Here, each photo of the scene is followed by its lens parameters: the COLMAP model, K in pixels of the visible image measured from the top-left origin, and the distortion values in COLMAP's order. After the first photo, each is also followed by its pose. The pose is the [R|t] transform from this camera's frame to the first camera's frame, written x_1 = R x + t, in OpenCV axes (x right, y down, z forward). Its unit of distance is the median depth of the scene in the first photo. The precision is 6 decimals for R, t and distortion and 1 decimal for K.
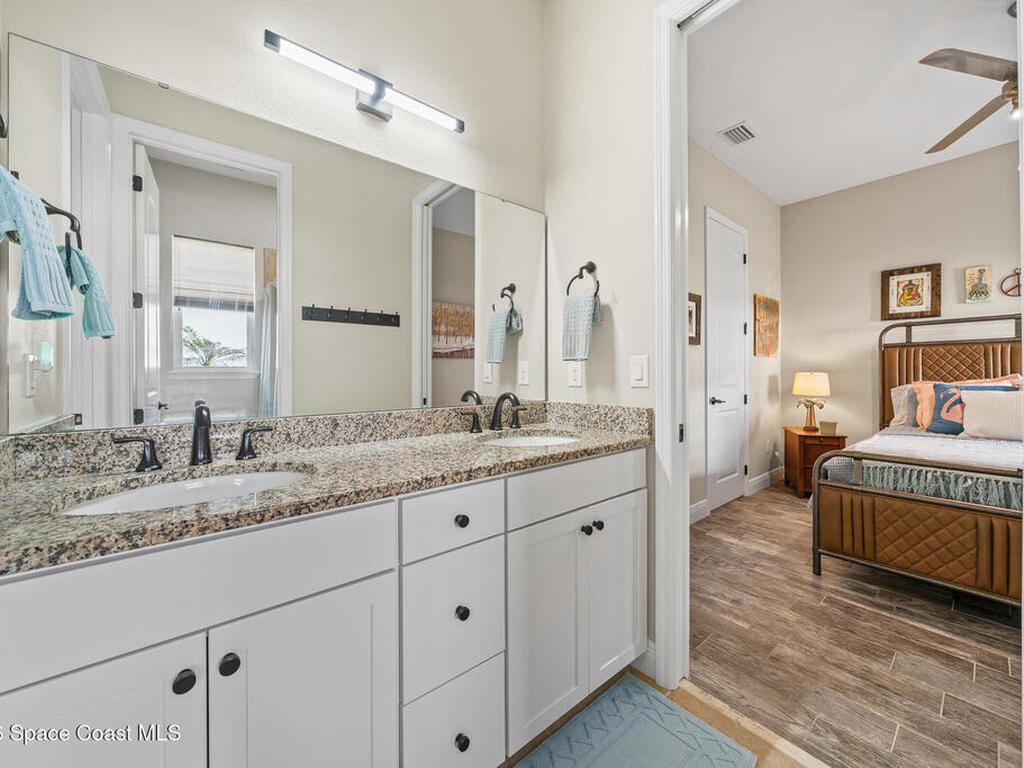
lens RADIAL K [[397.9, 0, 510.8], [0, 397.9, 373.3], [0, 0, 1]] dist [-0.000284, 0.000113]
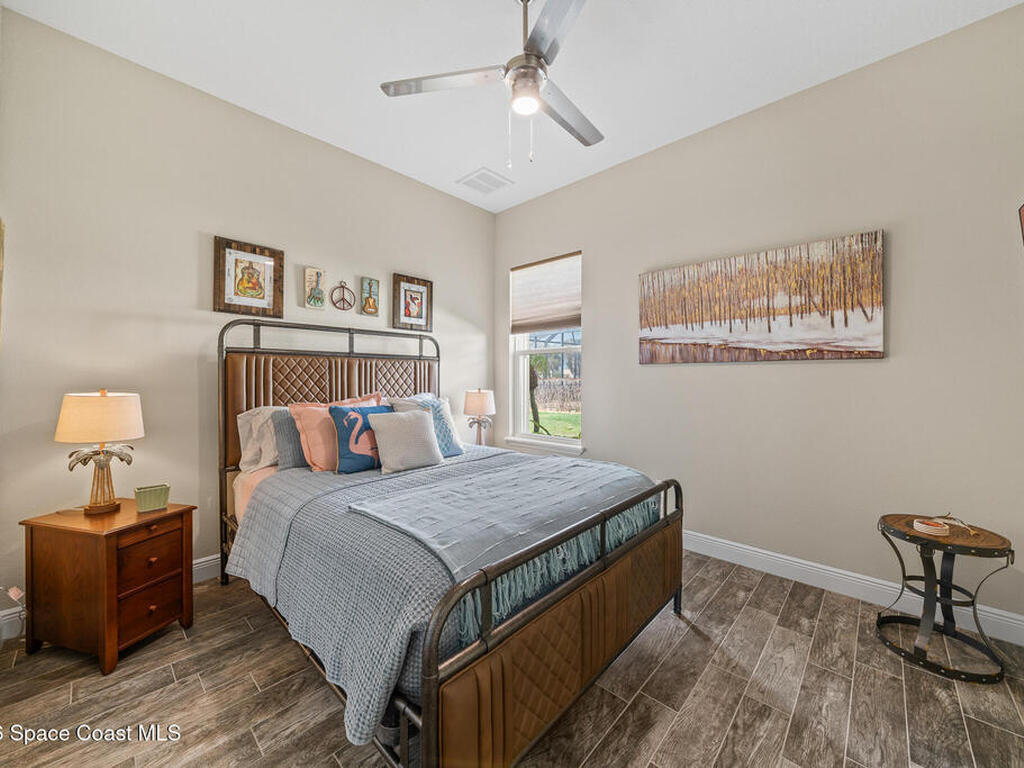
lens RADIAL K [[397.9, 0, 512.9], [0, 397.9, 376.5], [0, 0, 1]] dist [-0.000284, 0.000113]
pose [[-0.128136, 0.006535, 0.991735, 0.229378], [-0.001572, 0.999976, -0.006792, -0.021854], [-0.991755, -0.002430, -0.128122, 0.629633]]
